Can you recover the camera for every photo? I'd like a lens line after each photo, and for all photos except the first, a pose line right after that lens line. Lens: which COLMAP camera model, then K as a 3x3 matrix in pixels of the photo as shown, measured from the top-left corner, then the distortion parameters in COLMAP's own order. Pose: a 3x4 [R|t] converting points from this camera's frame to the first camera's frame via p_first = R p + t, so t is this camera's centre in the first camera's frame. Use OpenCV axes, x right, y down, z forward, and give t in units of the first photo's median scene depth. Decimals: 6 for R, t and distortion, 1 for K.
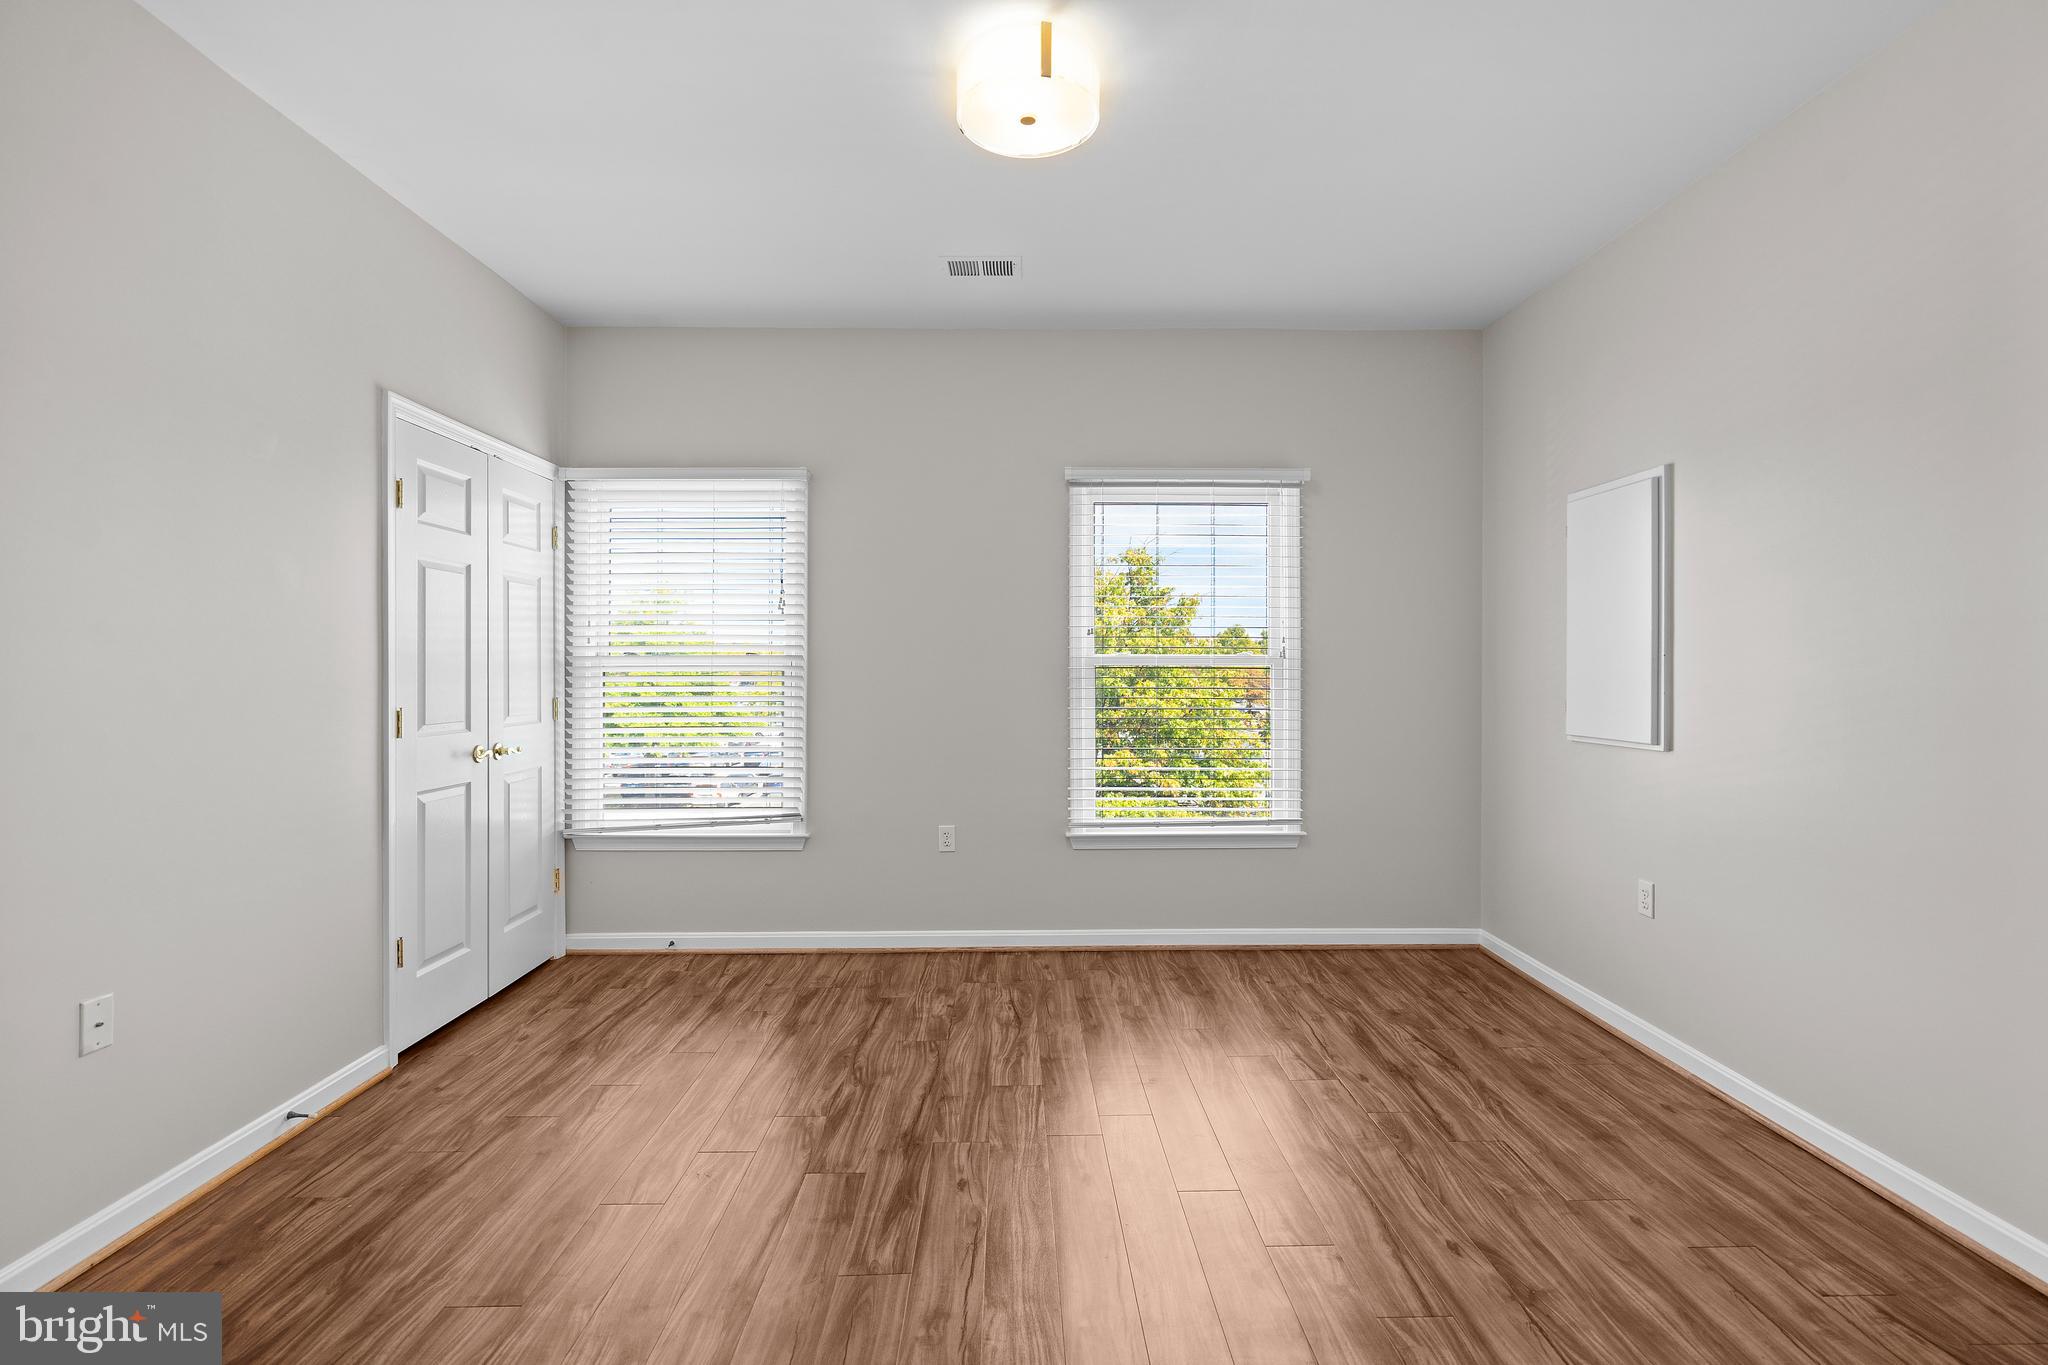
lens RADIAL K [[929.9, 0, 1031.6], [0, 929.9, 662.0], [0, 0, 1]] dist [-0.005774, 0.003202]
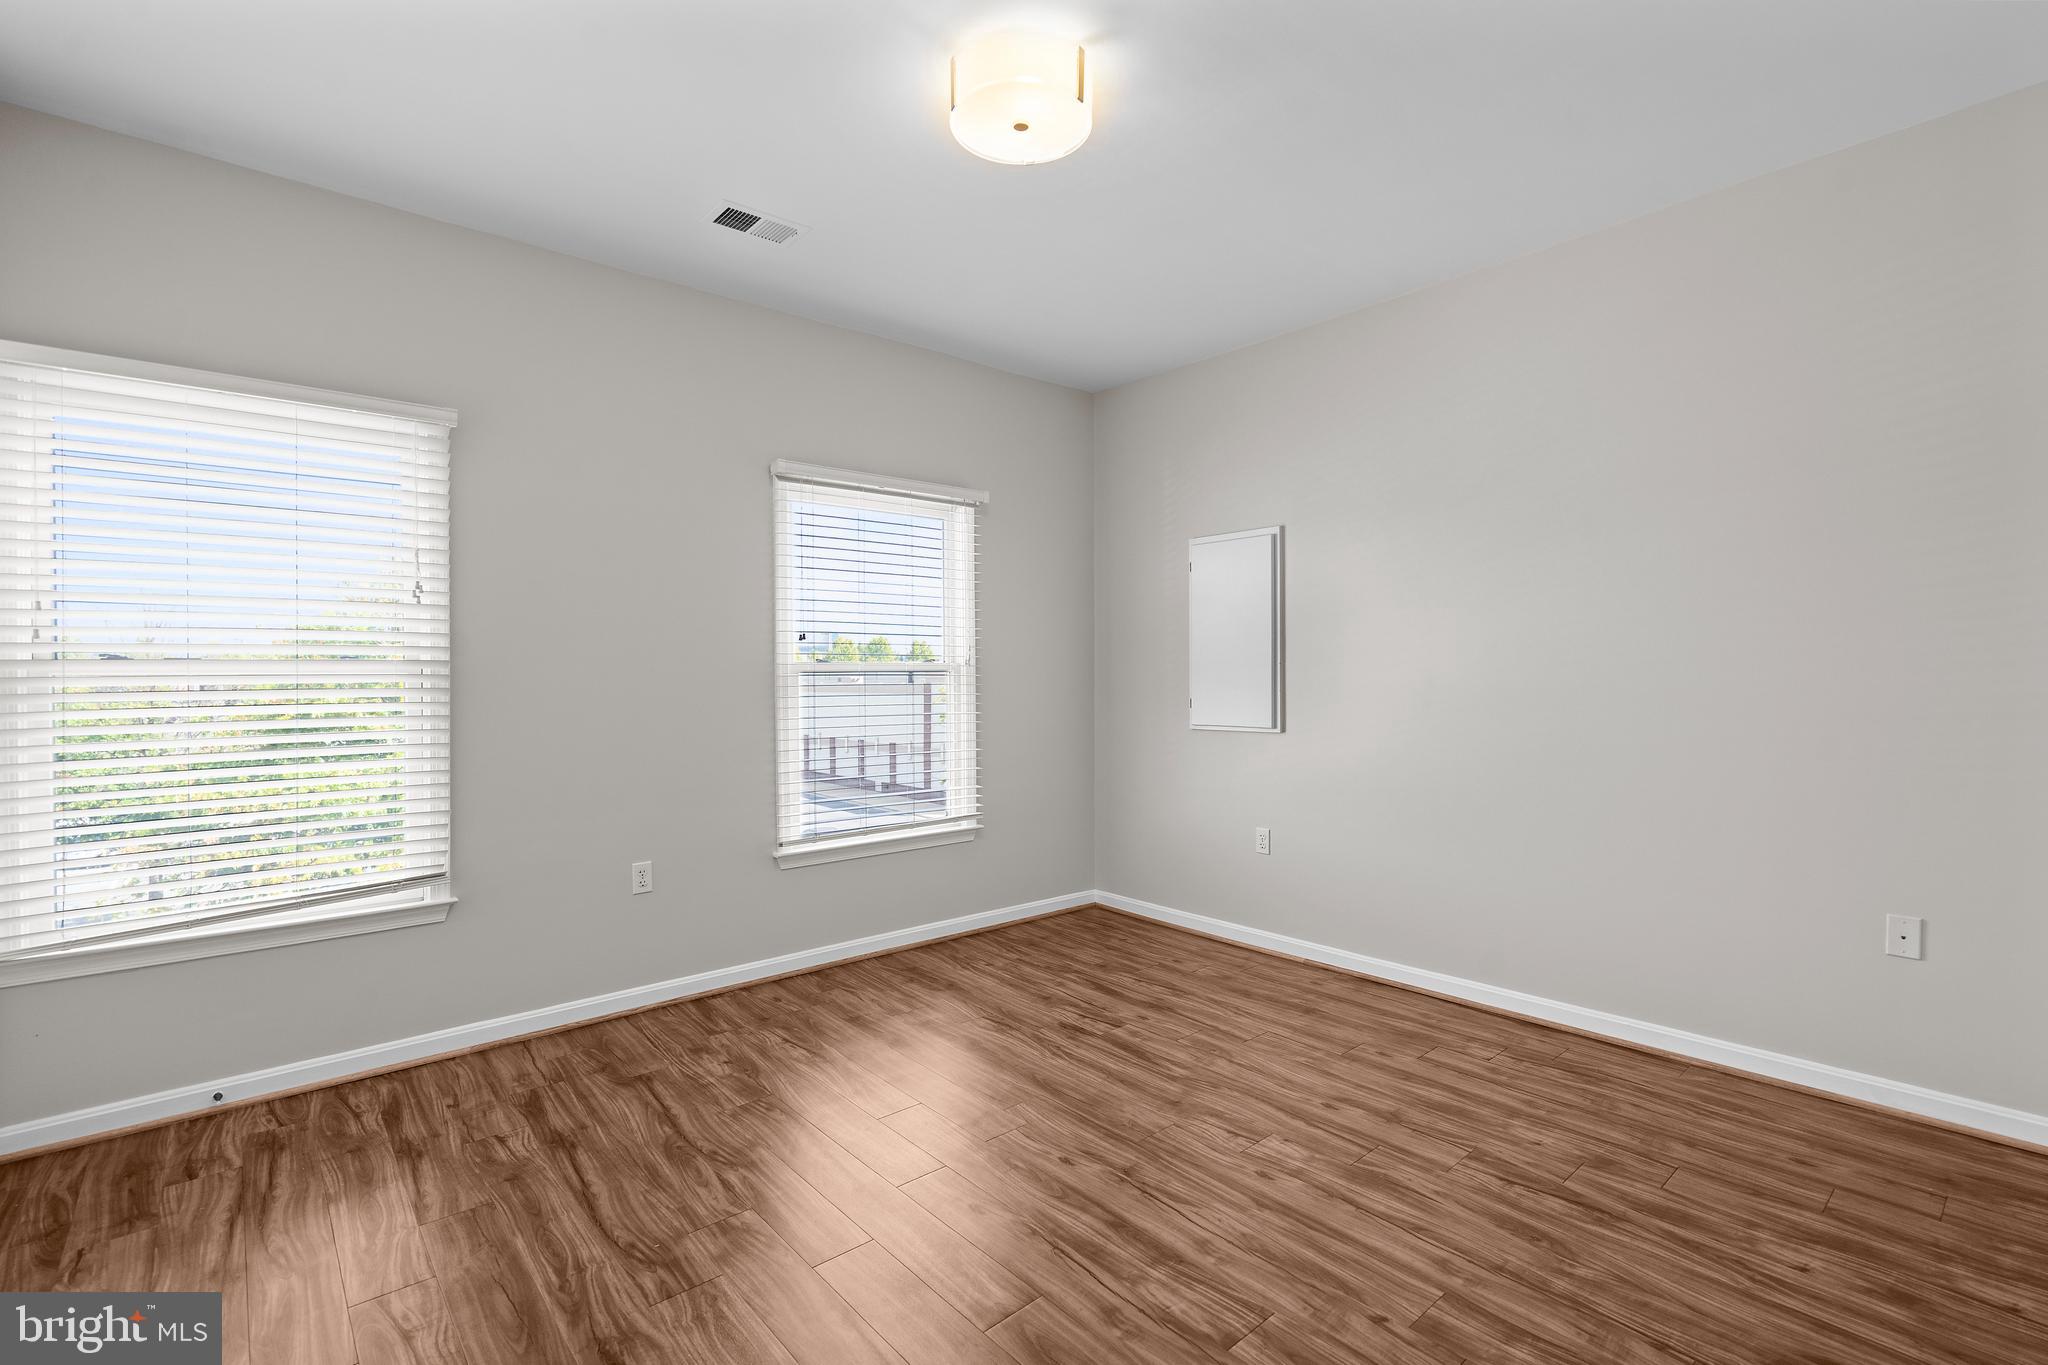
lens RADIAL K [[929.9, 0, 1033.9], [0, 929.9, 677.8], [0, 0, 1]] dist [-0.005774, 0.003202]
pose [[0.766630, -0.006413, 0.642057, -0.475978], [0.001313, 0.999964, 0.008420, 0.001712], [-0.642088, -0.005612, 0.766611, 0.165303]]
